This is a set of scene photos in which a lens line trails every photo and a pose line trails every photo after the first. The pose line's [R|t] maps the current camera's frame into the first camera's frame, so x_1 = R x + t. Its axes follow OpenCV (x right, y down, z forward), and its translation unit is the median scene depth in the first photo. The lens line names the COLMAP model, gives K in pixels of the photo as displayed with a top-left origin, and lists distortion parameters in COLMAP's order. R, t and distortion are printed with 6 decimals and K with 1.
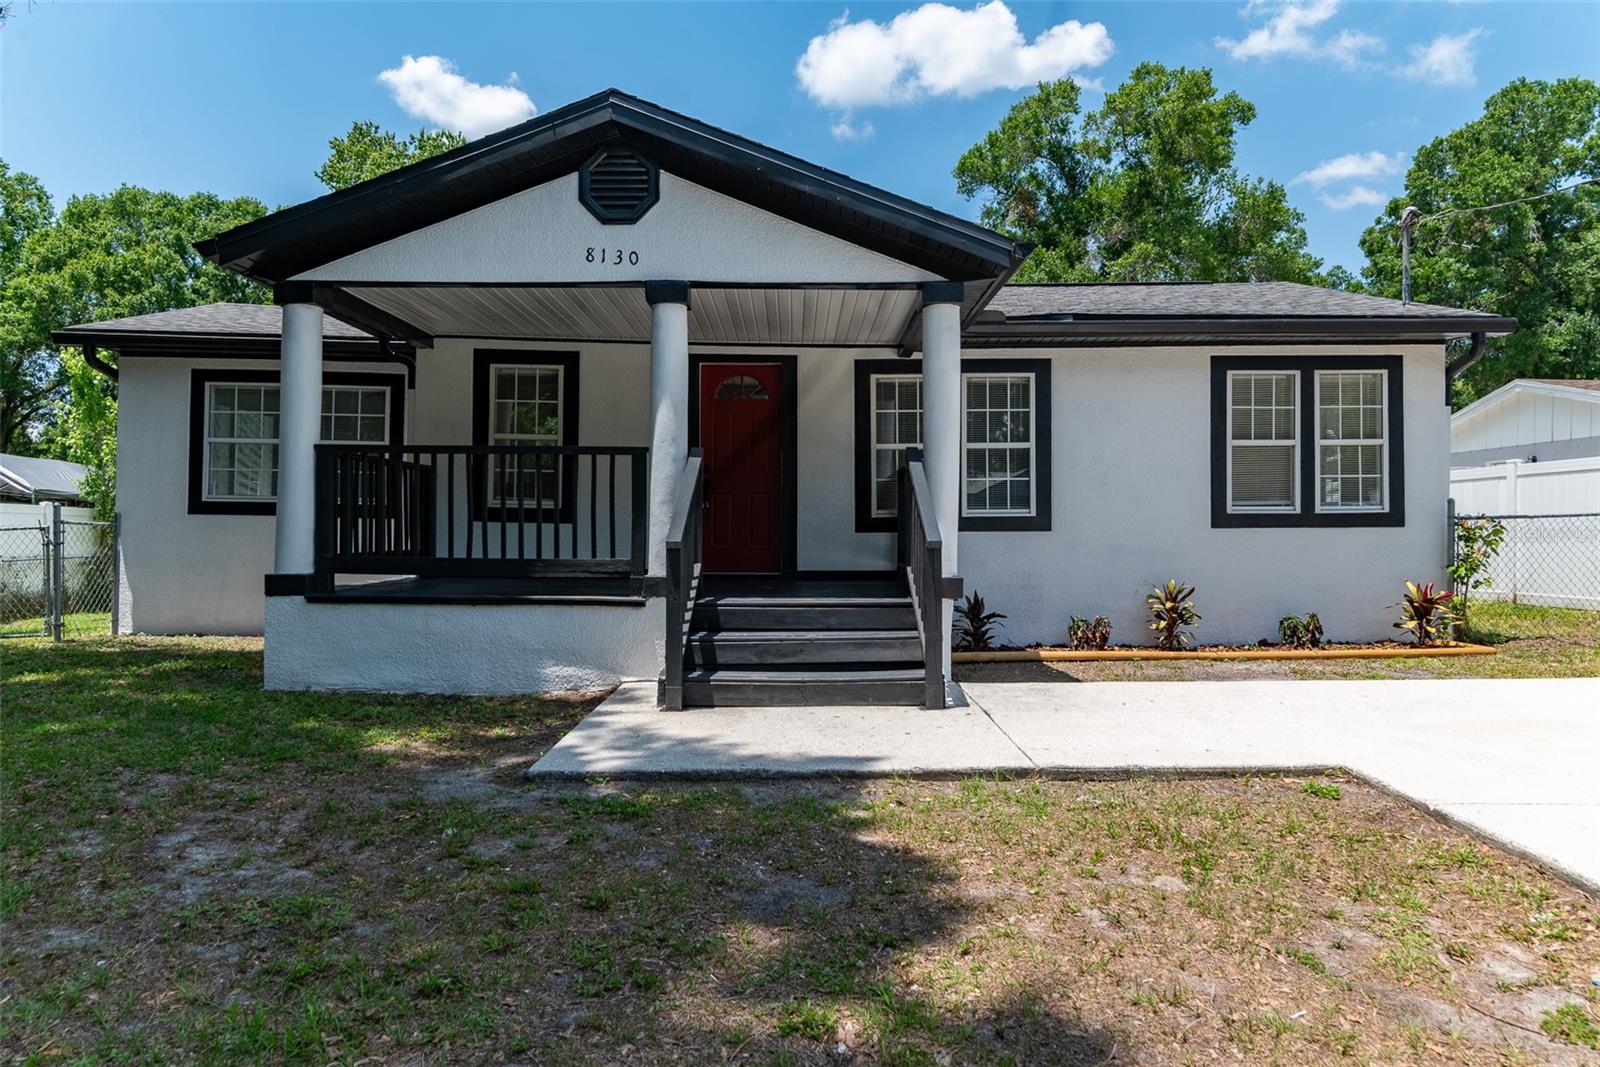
lens RADIAL K [[995.6, 0, 797.3], [0, 995.6, 524.1], [0, 0, 1]] dist [0.001463, -0.001354]
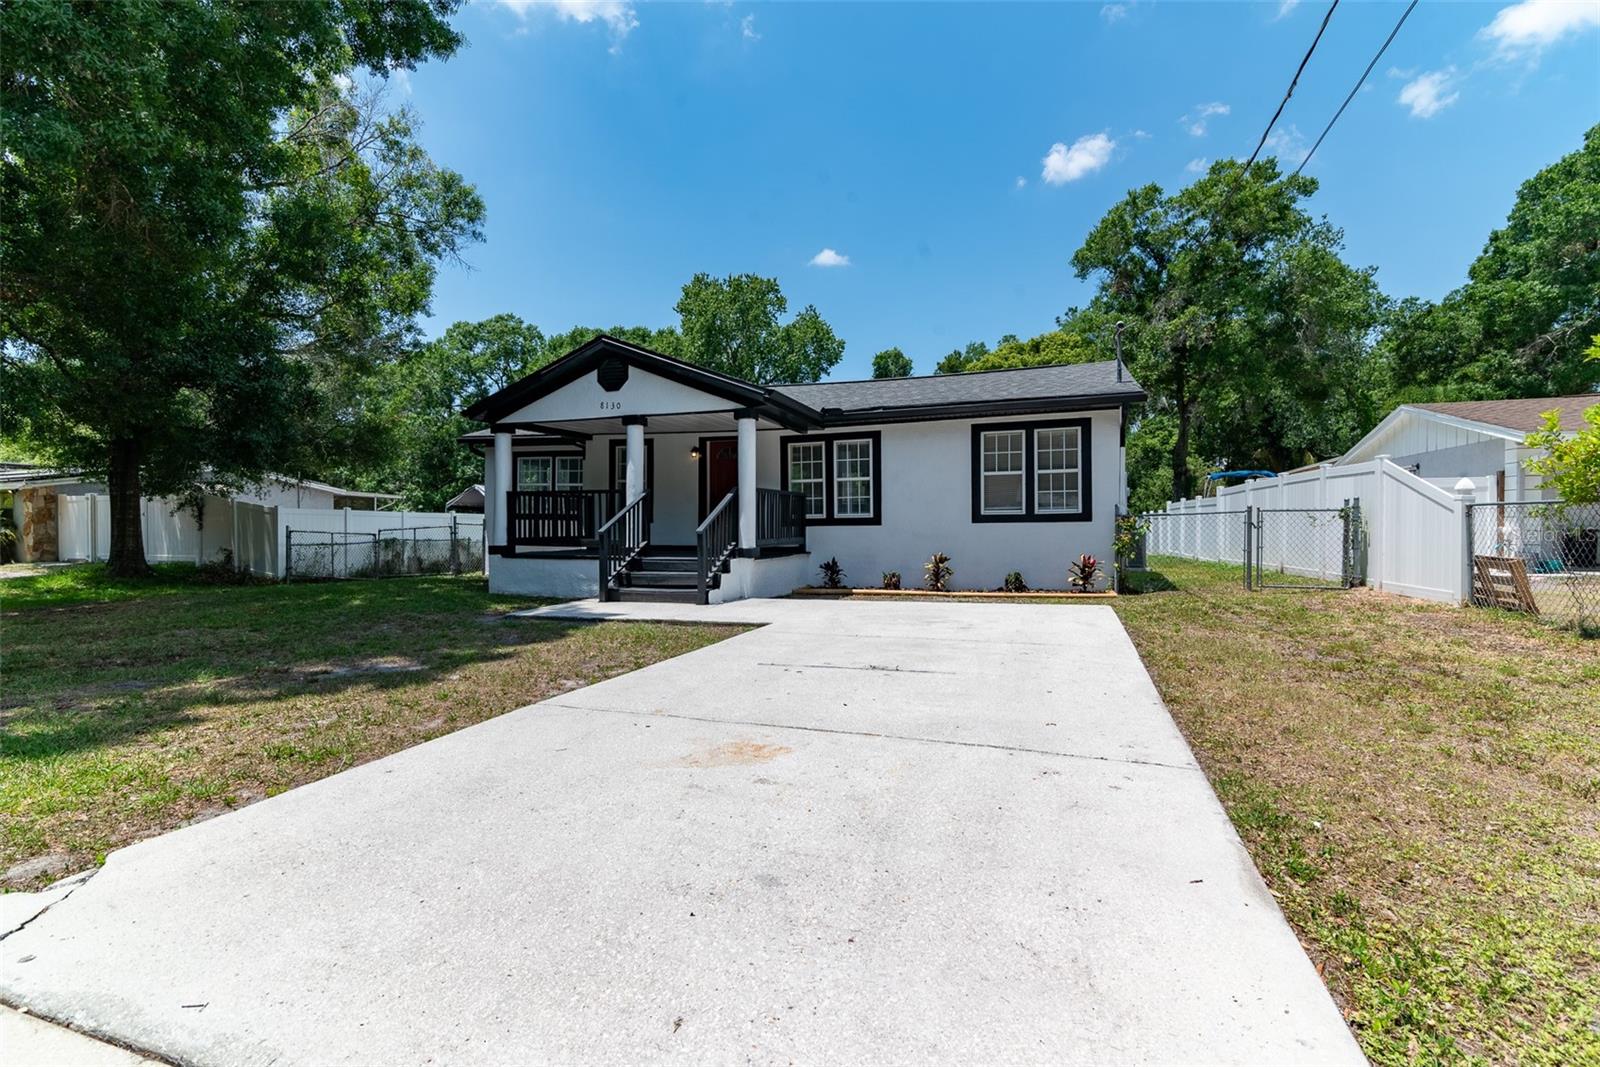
lens RADIAL K [[724.9, 0, 796.9], [0, 724.9, 519.9], [0, 0, 1]] dist [0.012857, -0.000214]
pose [[0.940511, -0.008057, -0.339668, 0.574971], [0.008502, 0.999964, -0.000177, -0.004088], [0.339657, -0.002722, 0.940545, -0.304732]]
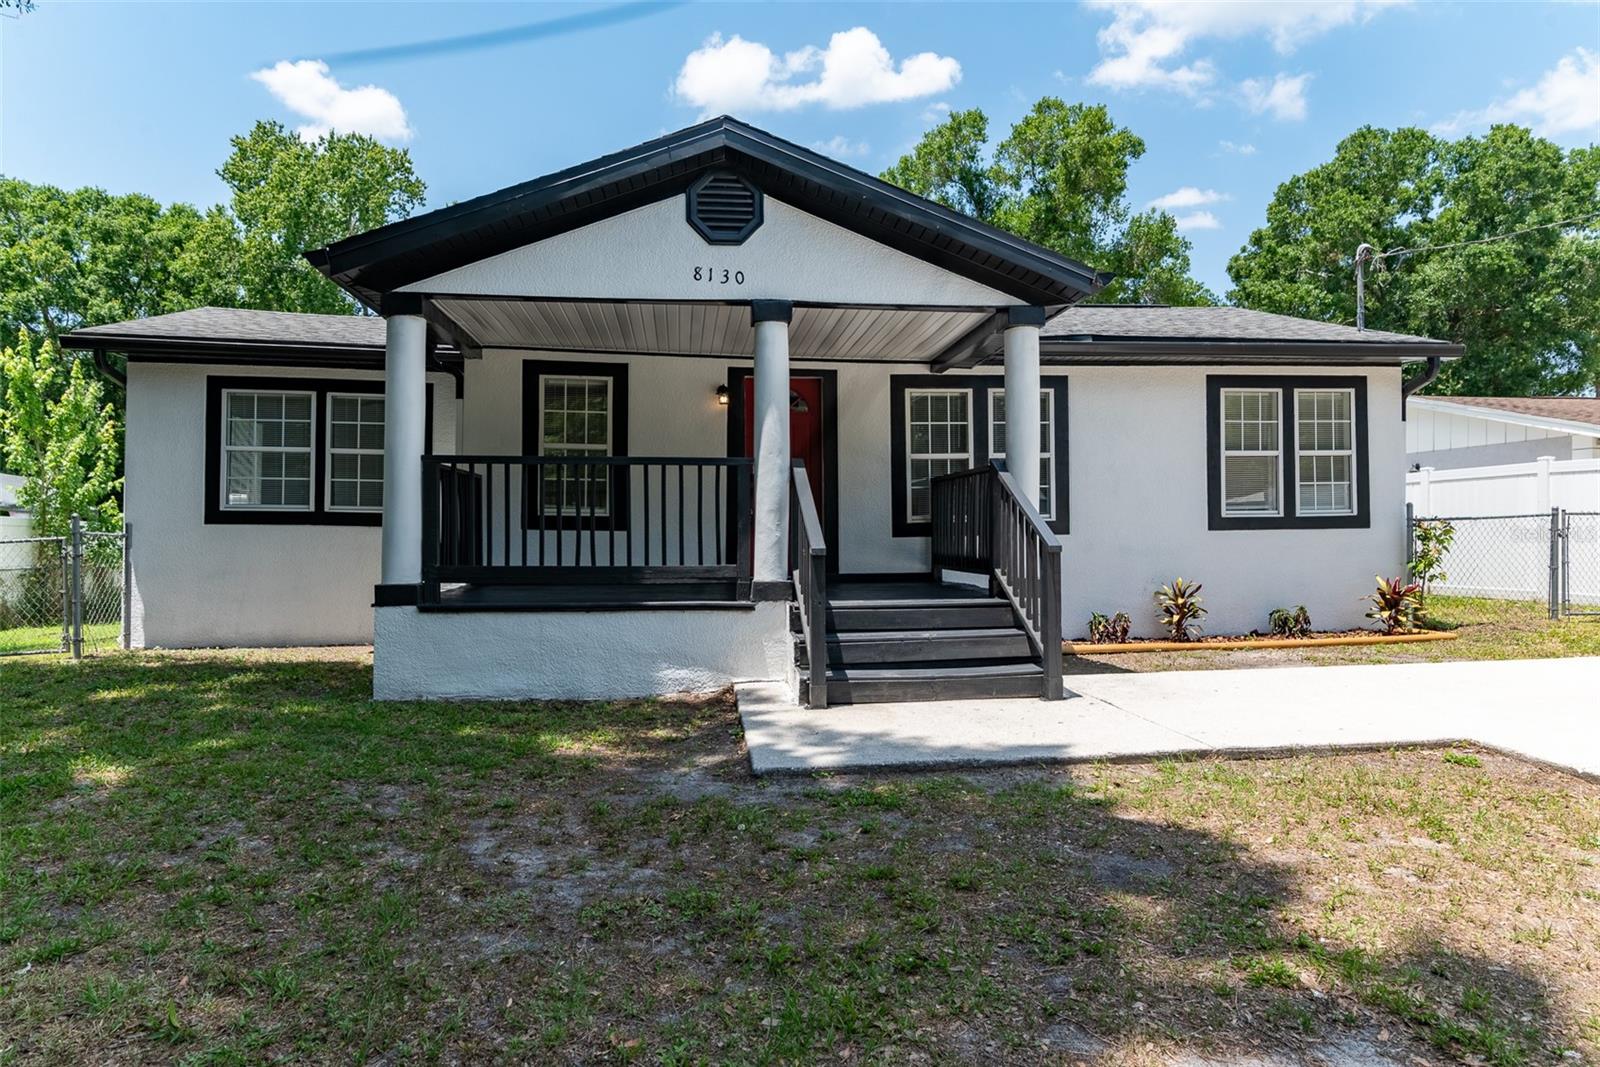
lens RADIAL K [[962.3, 0, 796.7], [0, 962.3, 524.1], [0, 0, 1]] dist [0.004897, -0.002245]
pose [[0.993098, -0.006943, 0.117083, -0.167872], [0.007278, 0.999971, -0.002435, -0.003917], [-0.117063, 0.003270, 0.993119, -0.008486]]
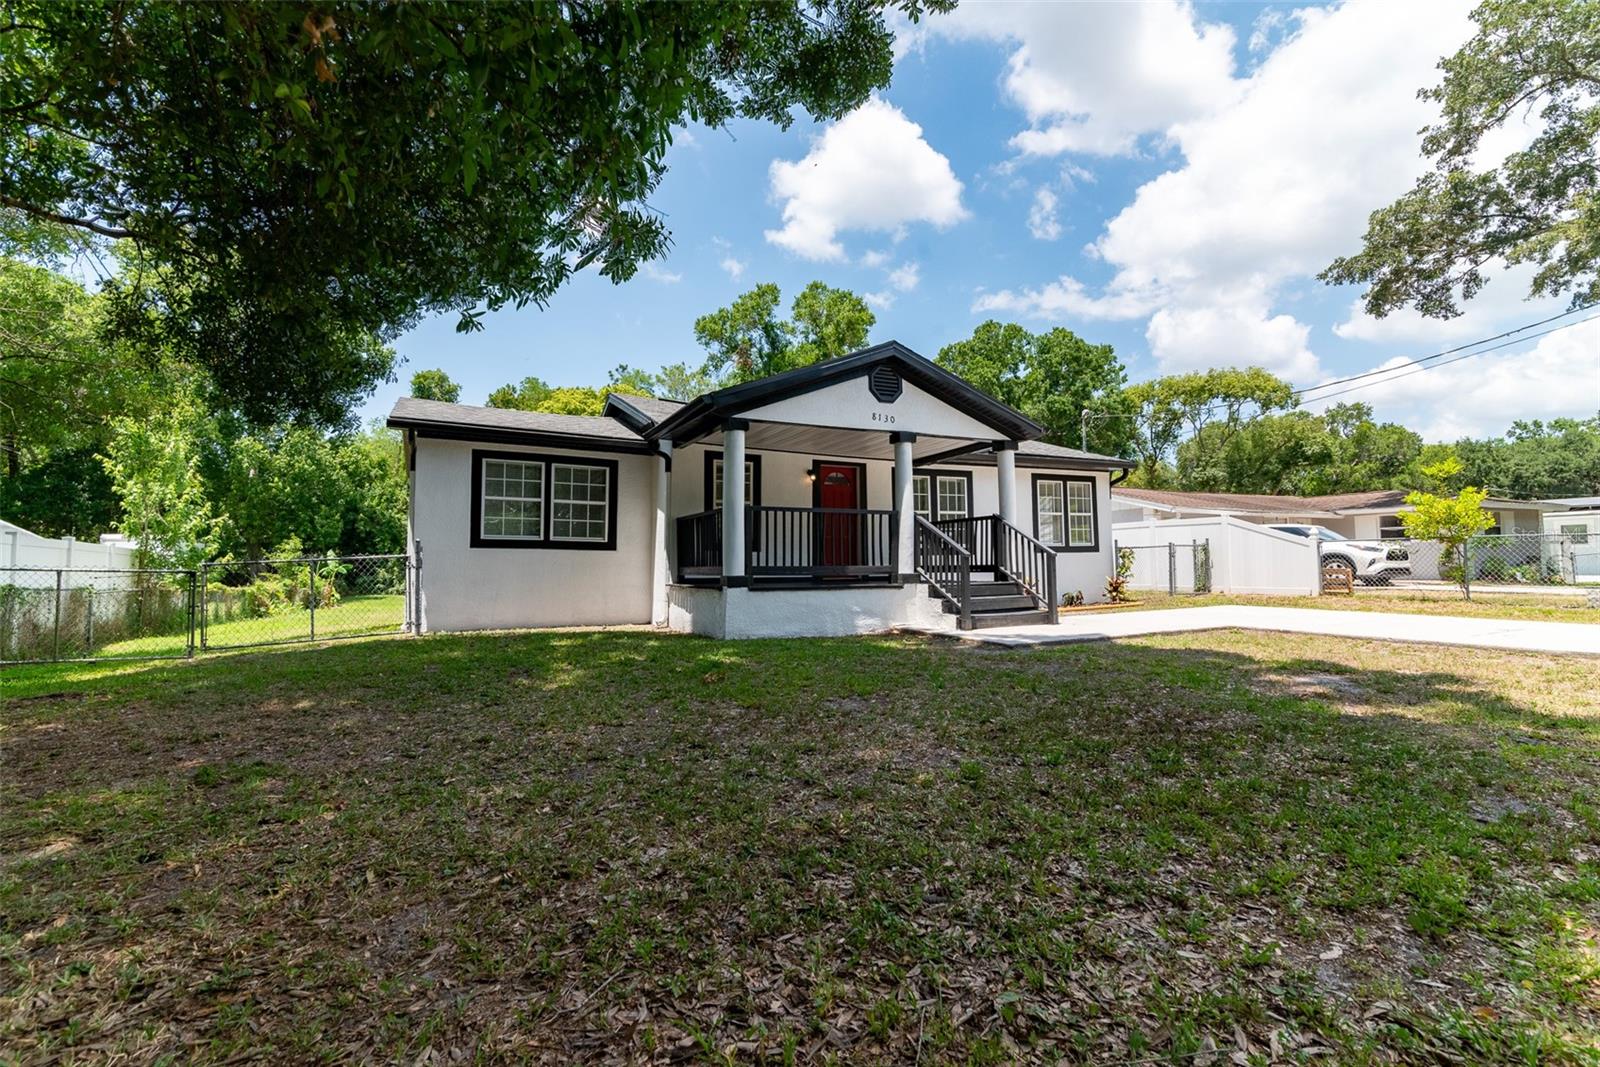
lens RADIAL K [[724.9, 0, 796.9], [0, 724.9, 519.9], [0, 0, 1]] dist [0.012857, -0.000214]
pose [[0.901838, 0.015595, 0.431793, -0.738706], [0.011547, 0.998122, -0.060166, 0.021501], [-0.431920, 0.059245, 0.899964, -0.192287]]
